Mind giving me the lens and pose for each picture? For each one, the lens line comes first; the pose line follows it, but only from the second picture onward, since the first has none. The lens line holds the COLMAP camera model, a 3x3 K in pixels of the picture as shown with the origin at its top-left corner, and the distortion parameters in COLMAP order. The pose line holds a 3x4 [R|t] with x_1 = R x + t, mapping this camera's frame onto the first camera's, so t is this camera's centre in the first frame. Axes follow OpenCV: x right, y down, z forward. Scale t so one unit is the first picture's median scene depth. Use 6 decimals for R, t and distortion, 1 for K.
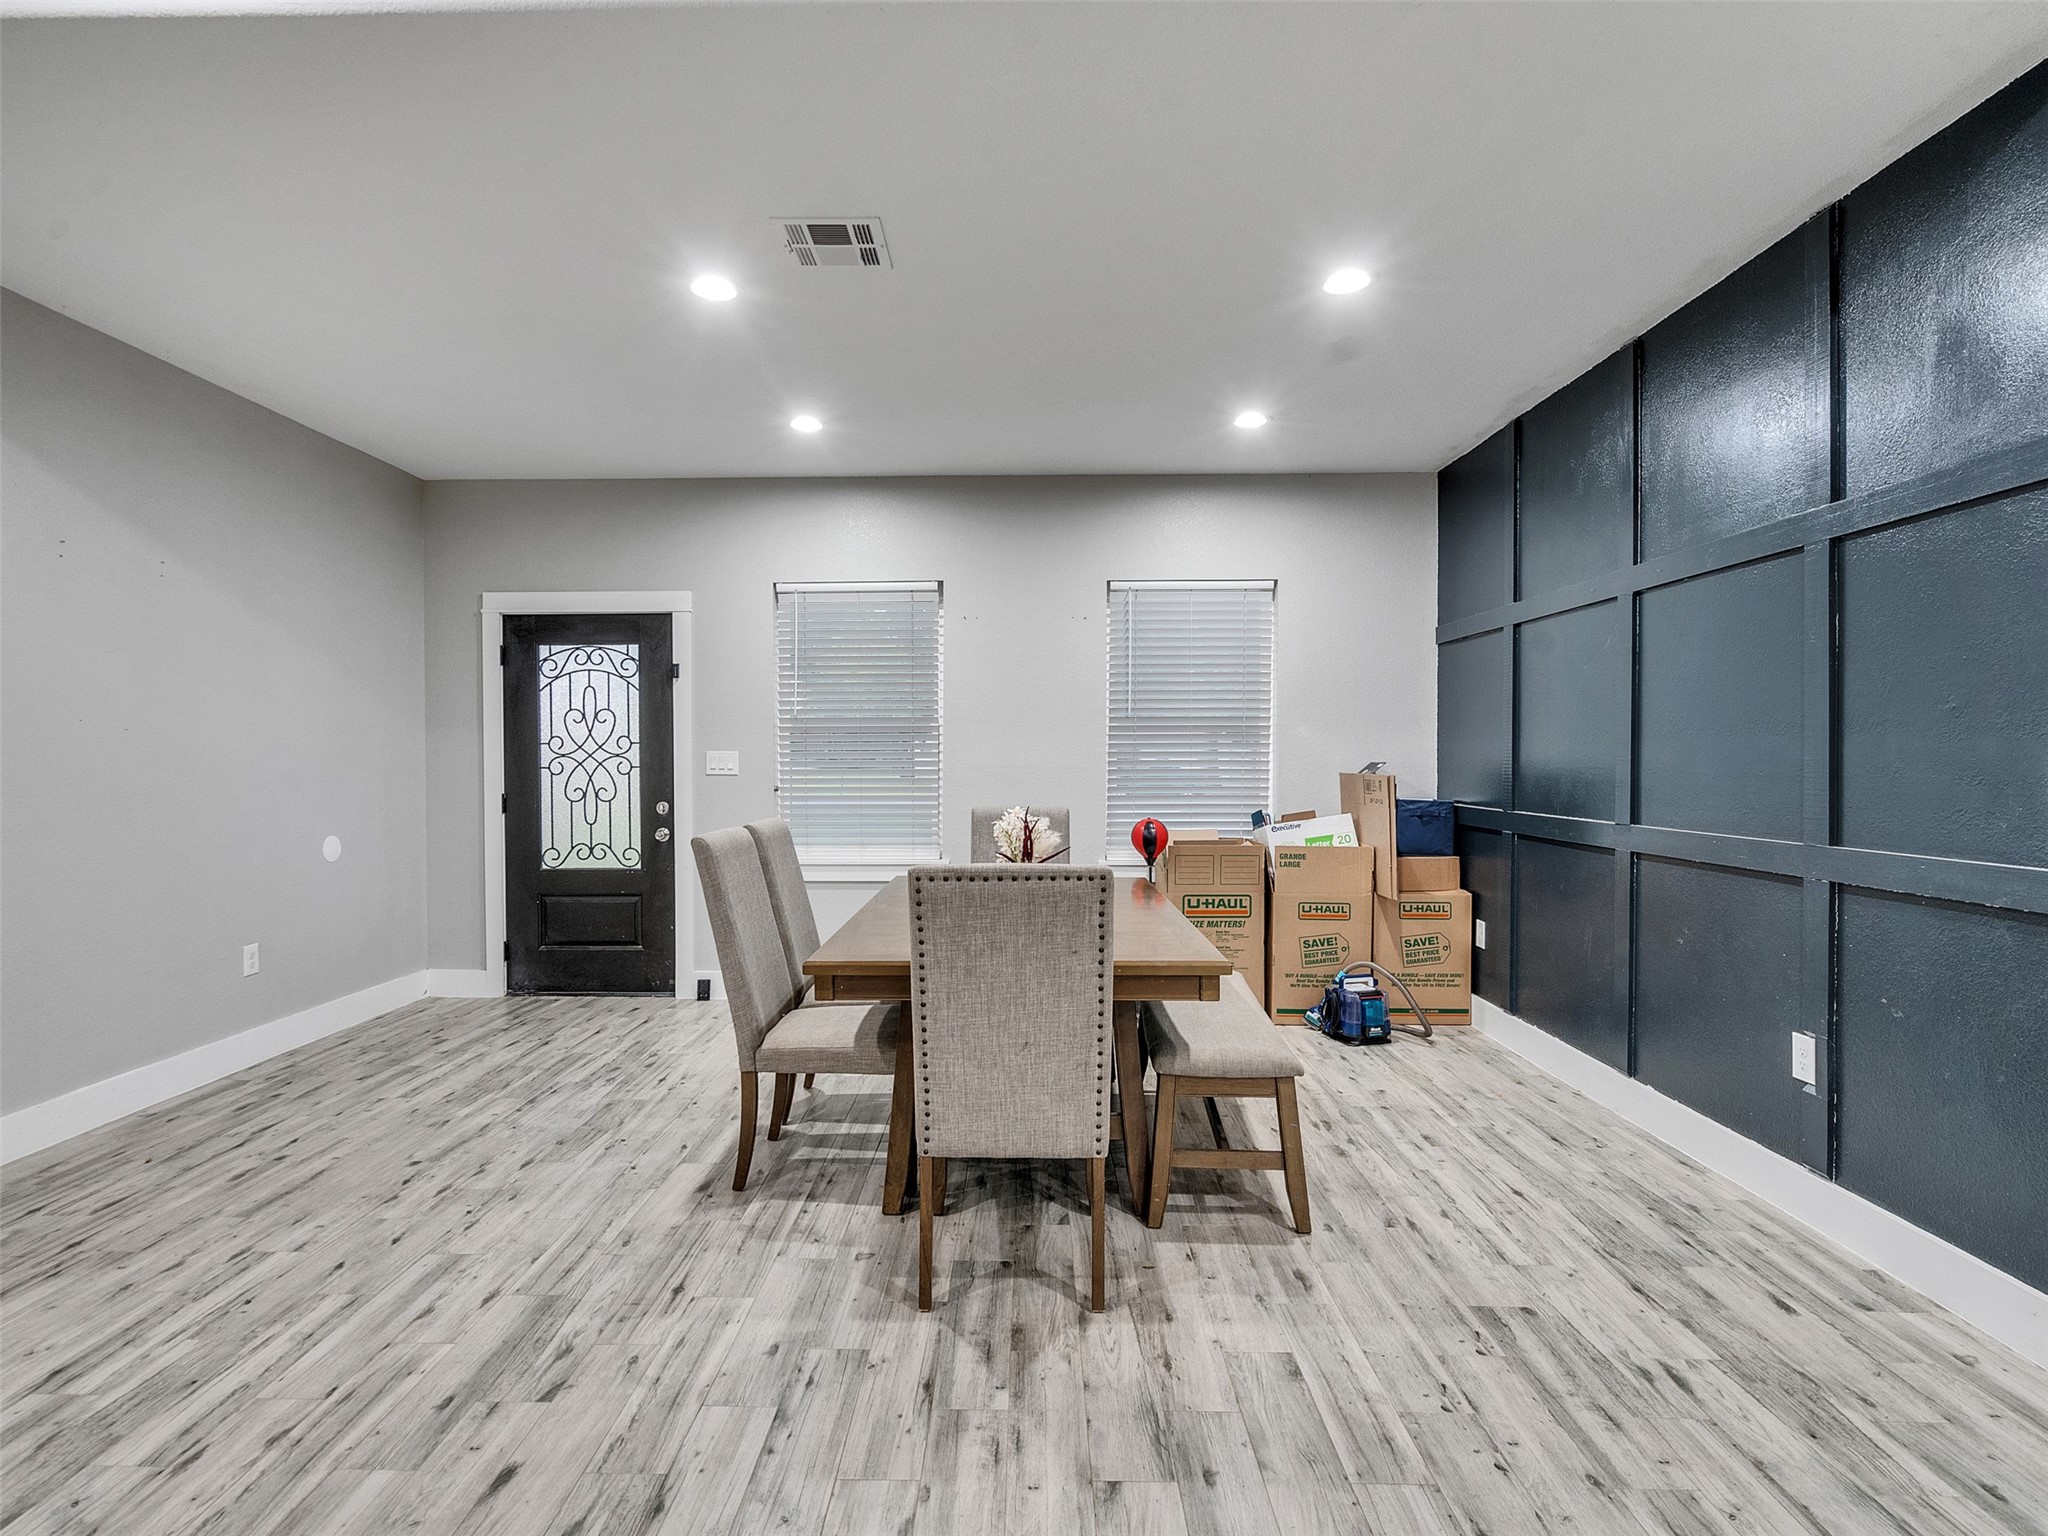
lens RADIAL K [[1041.9, 0, 1002.0], [0, 1041.9, 766.2], [0, 0, 1]] dist [-0.005965, 0.002809]
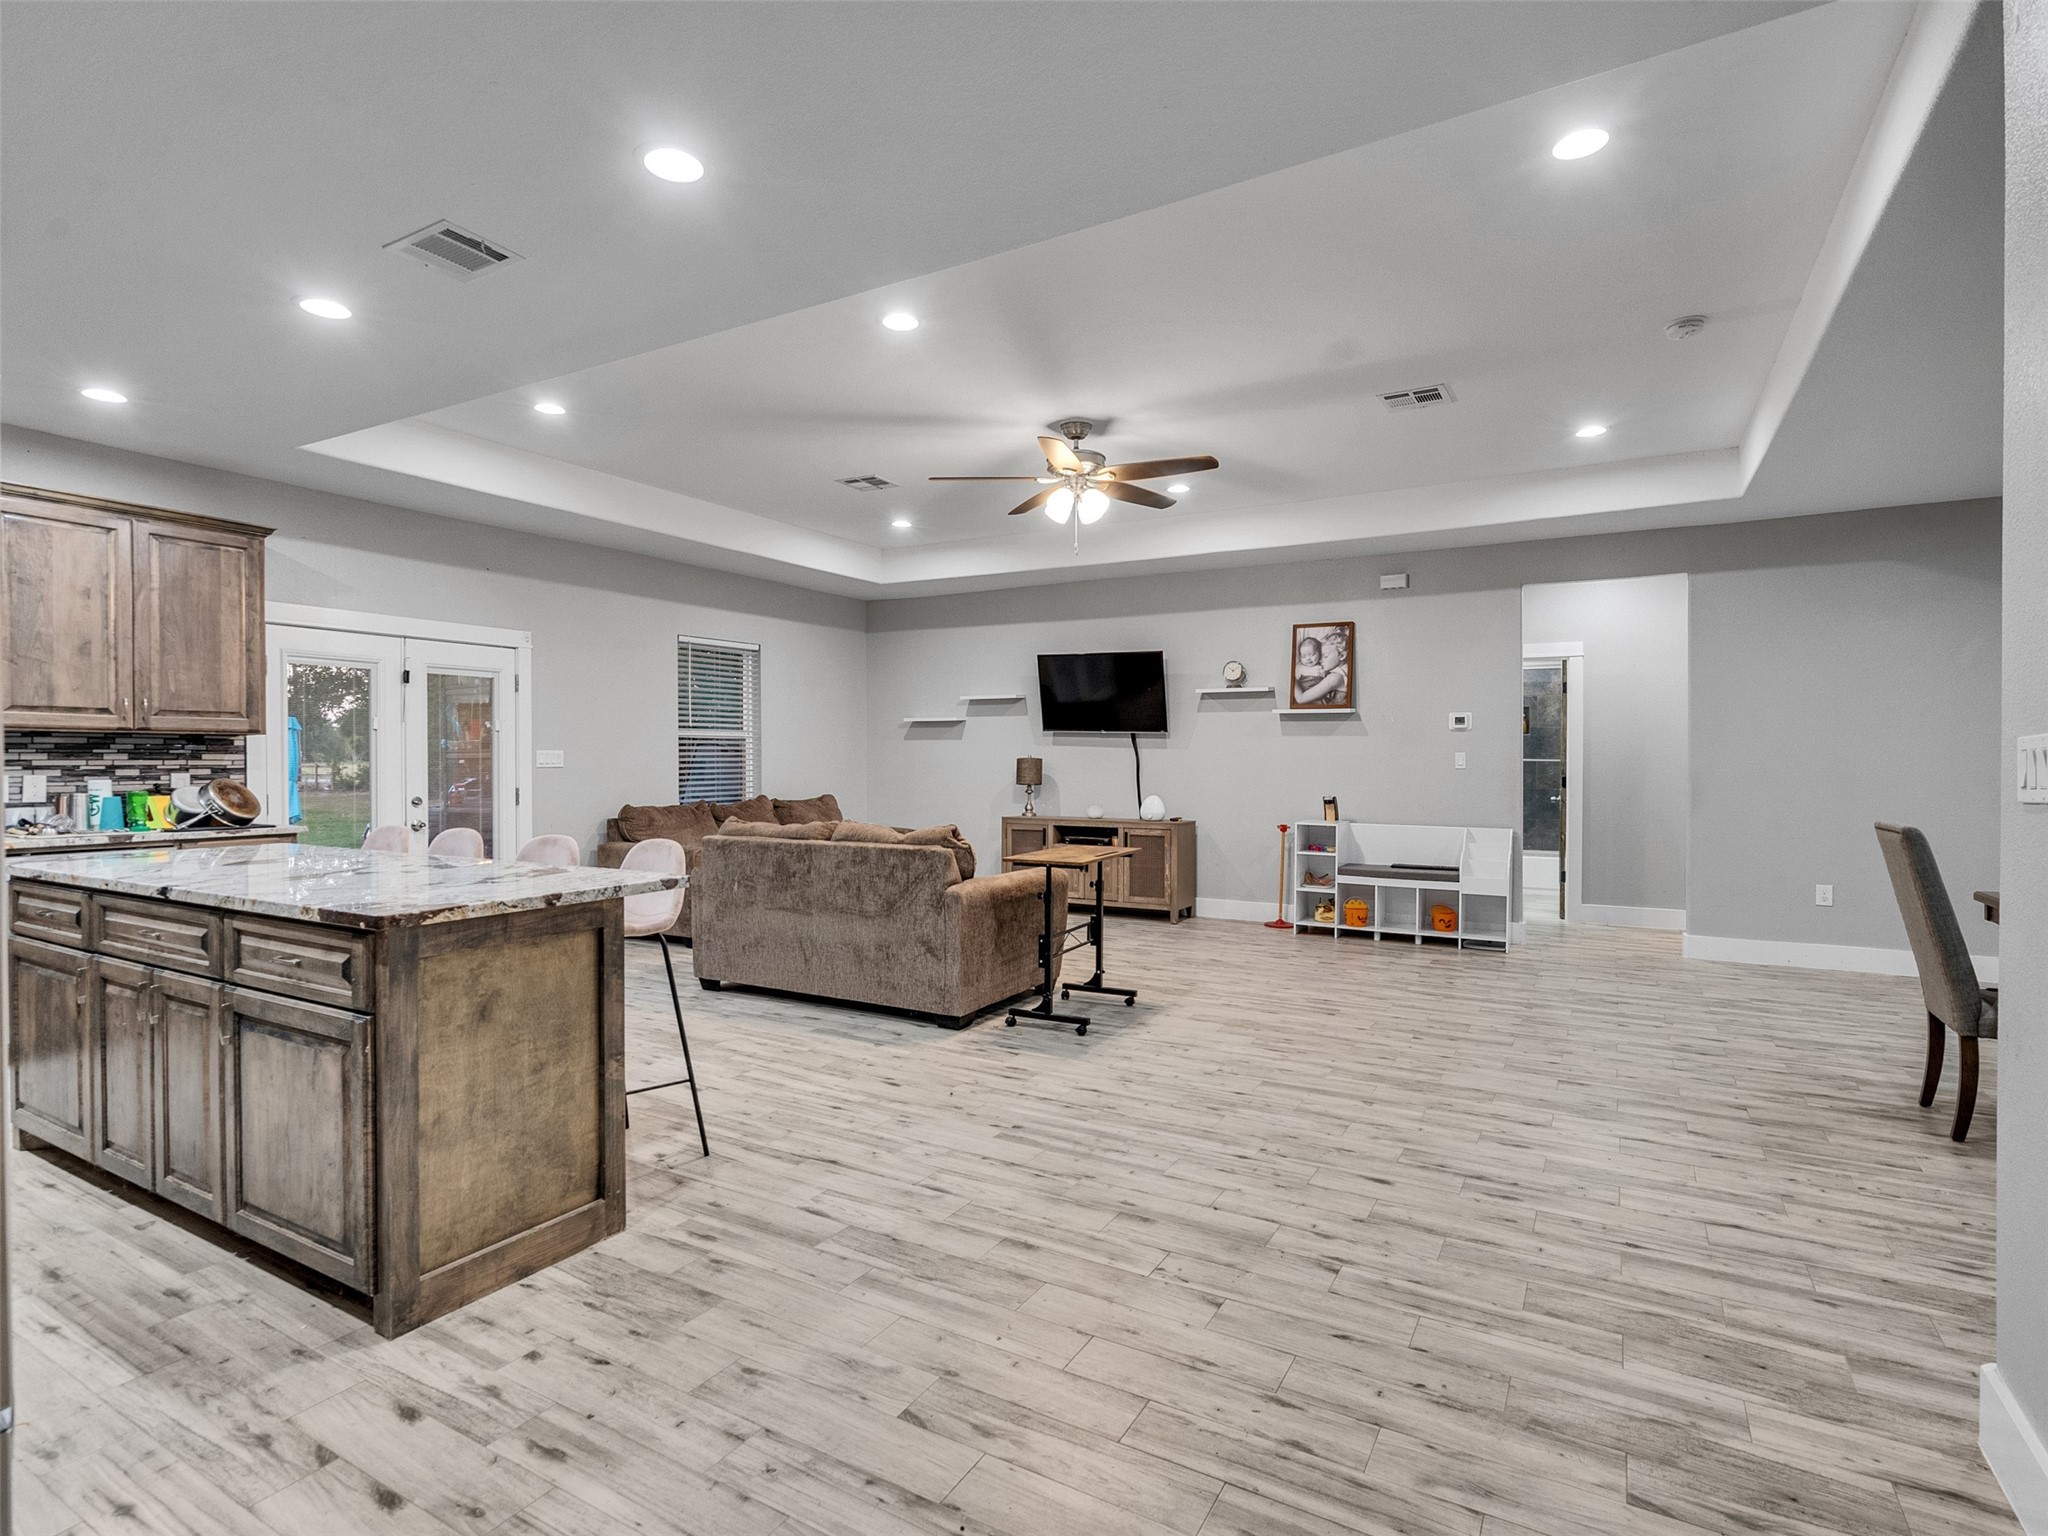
lens RADIAL K [[1041.9, 0, 1002.0], [0, 1041.9, 766.2], [0, 0, 1]] dist [-0.005965, 0.002809]
pose [[-0.488855, 0.006011, -0.872344, 0.860063], [-0.009227, 0.999885, 0.012060, -0.000131], [0.872316, 0.013944, -0.488743, 0.234649]]
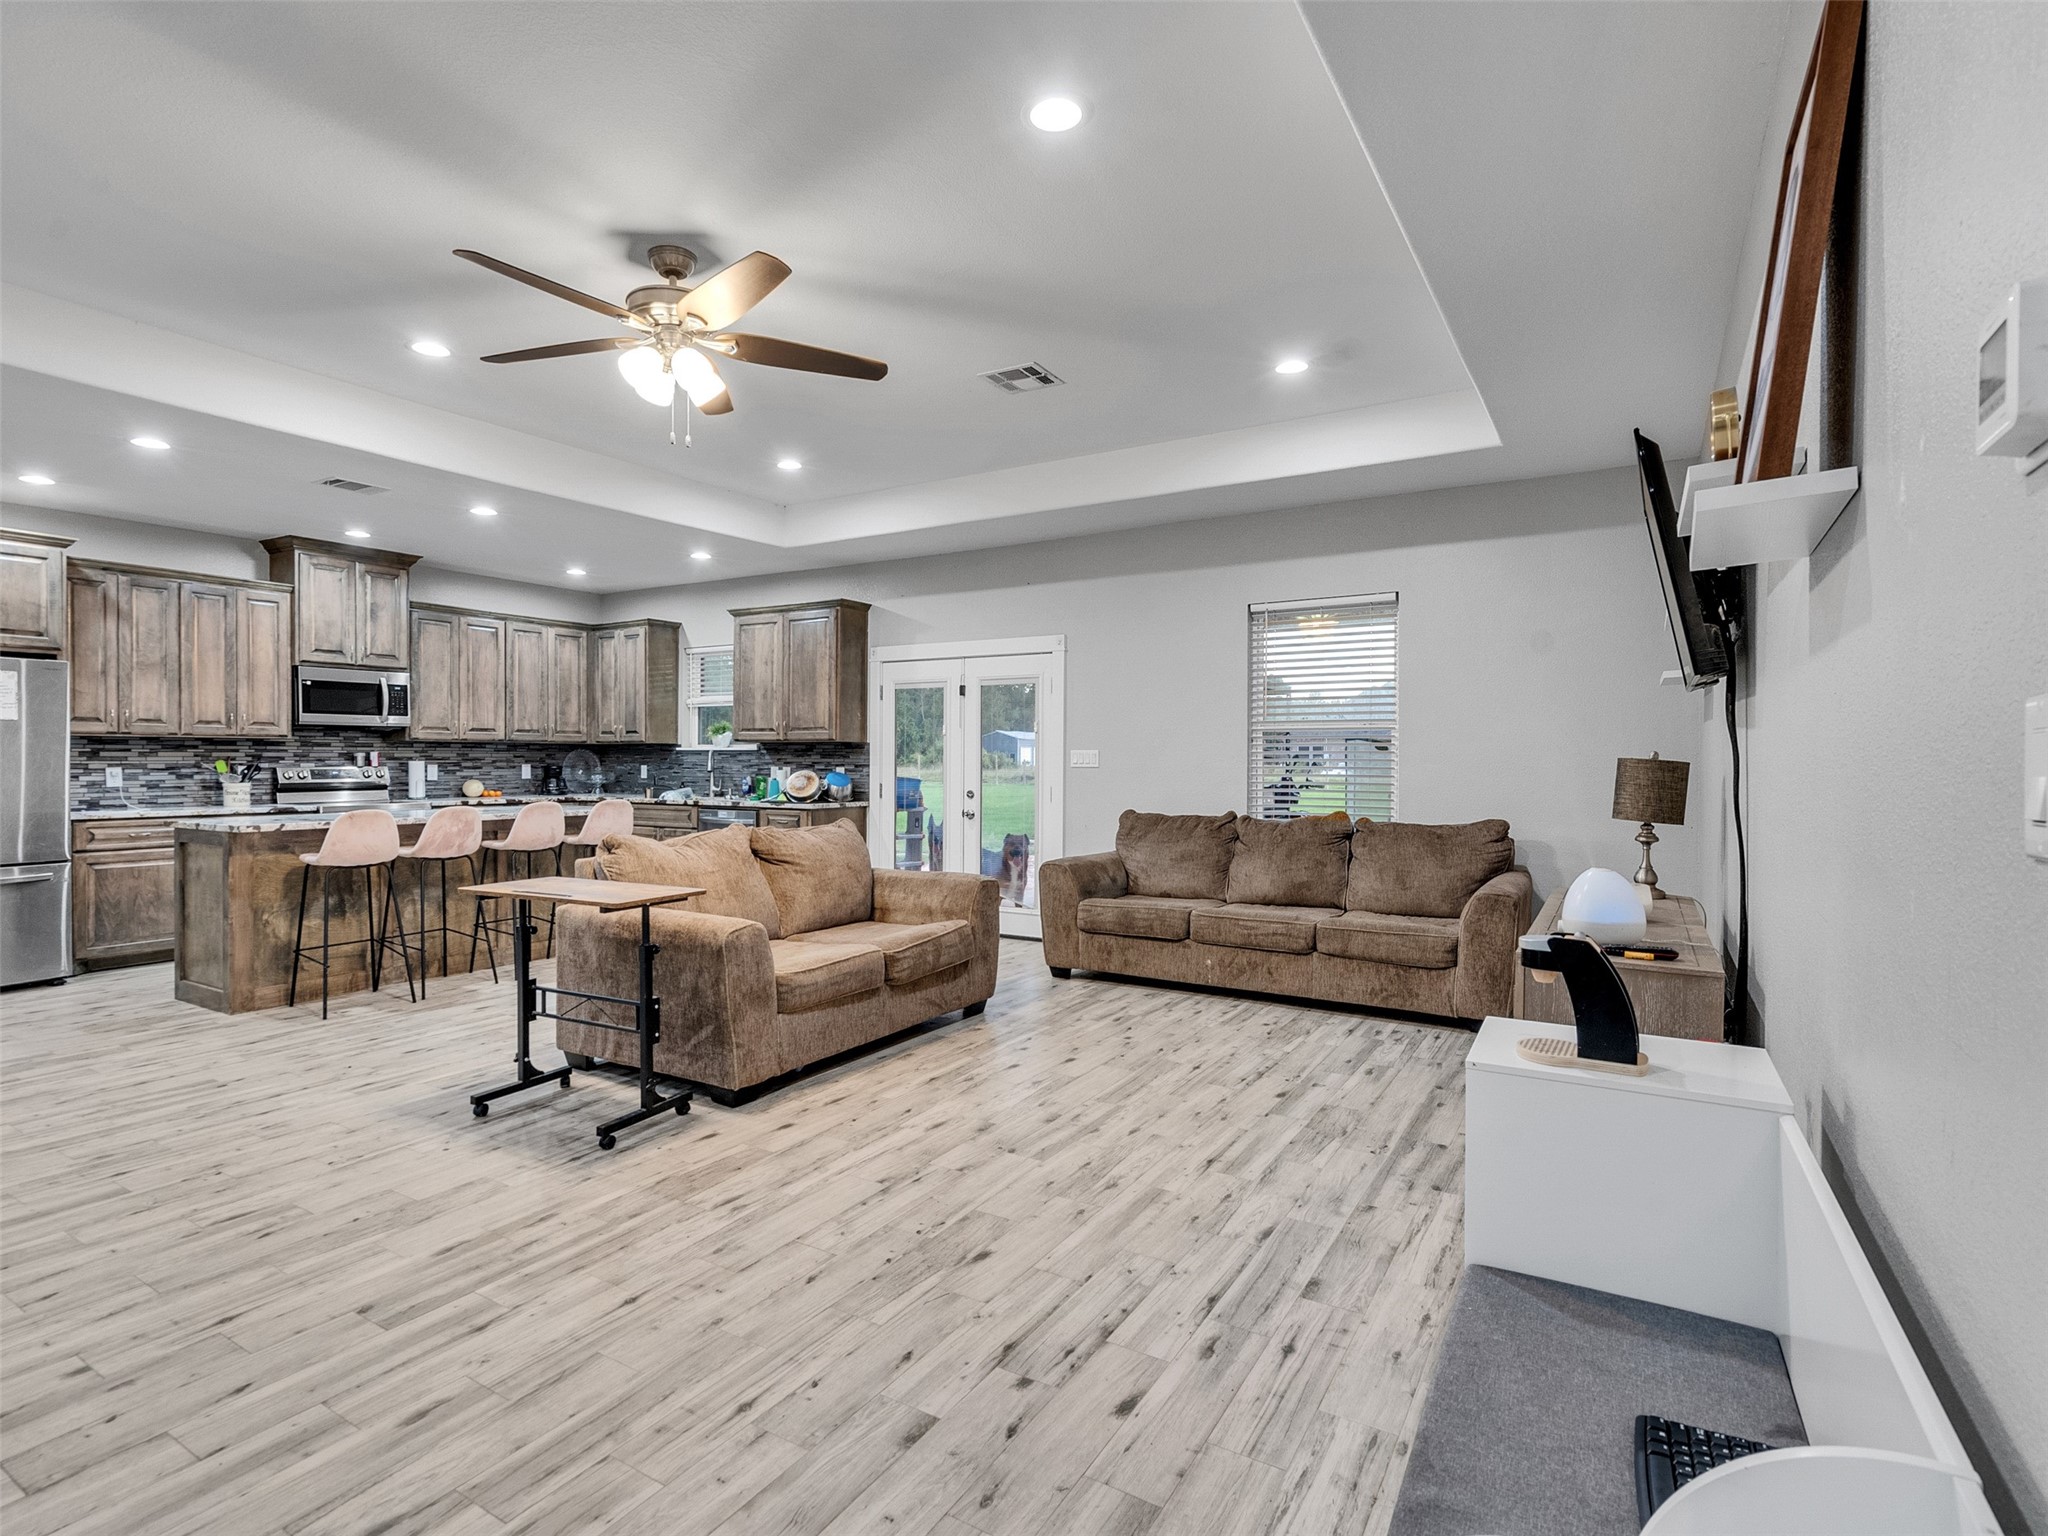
lens RADIAL K [[1041.9, 0, 1002.0], [0, 1041.9, 766.2], [0, 0, 1]] dist [-0.005965, 0.002809]
pose [[-0.861487, -0.005986, 0.507744, -0.532924], [0.002585, 0.999866, 0.016174, -0.000267], [-0.507773, 0.015246, -0.861356, 0.271993]]
